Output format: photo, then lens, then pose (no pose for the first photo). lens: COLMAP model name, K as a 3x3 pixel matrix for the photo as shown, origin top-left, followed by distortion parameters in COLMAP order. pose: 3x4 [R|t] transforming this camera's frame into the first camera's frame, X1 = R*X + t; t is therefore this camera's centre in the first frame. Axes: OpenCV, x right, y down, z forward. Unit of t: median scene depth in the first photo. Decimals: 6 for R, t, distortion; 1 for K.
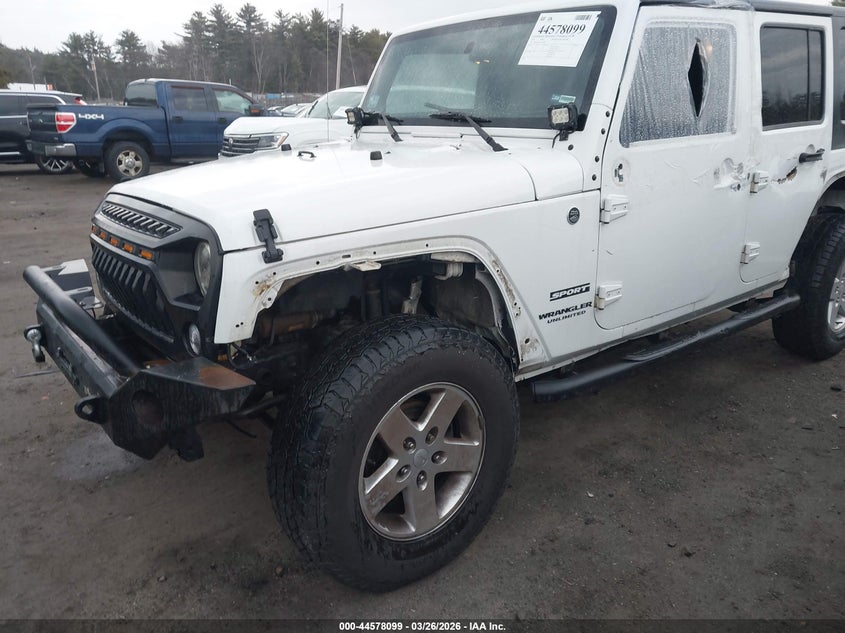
lens RADIAL K [[660.5, 0, 422.5], [0, 660.5, 316.5], [0, 0, 1]] dist [-0.005555, 0.005016]
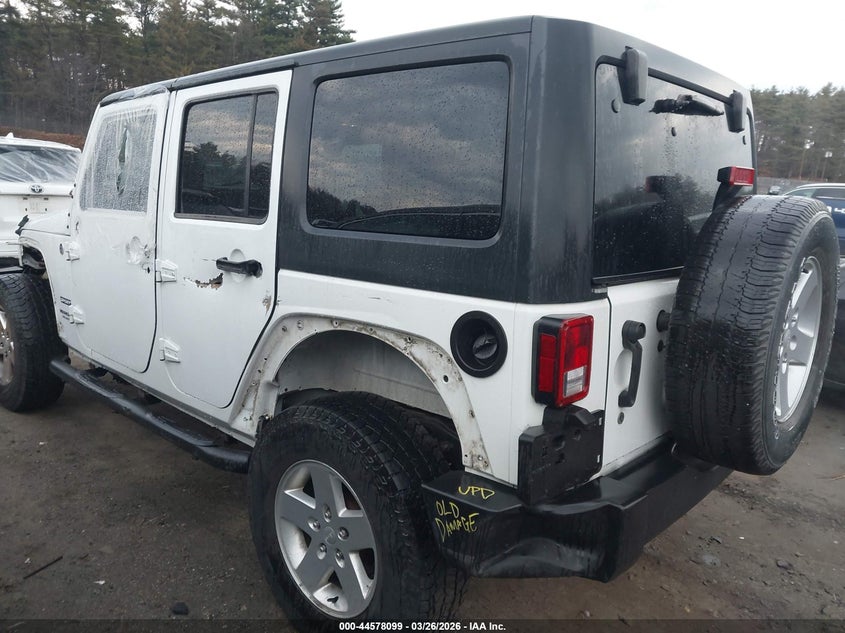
lens RADIAL K [[660.5, 0, 422.5], [0, 660.5, 316.5], [0, 0, 1]] dist [-0.005555, 0.005016]
pose [[0.172641, 0.214310, -0.961388, 1.319603], [-0.342231, 0.928286, 0.145475, -0.365221], [0.923620, 0.303901, 0.233604, 1.039932]]
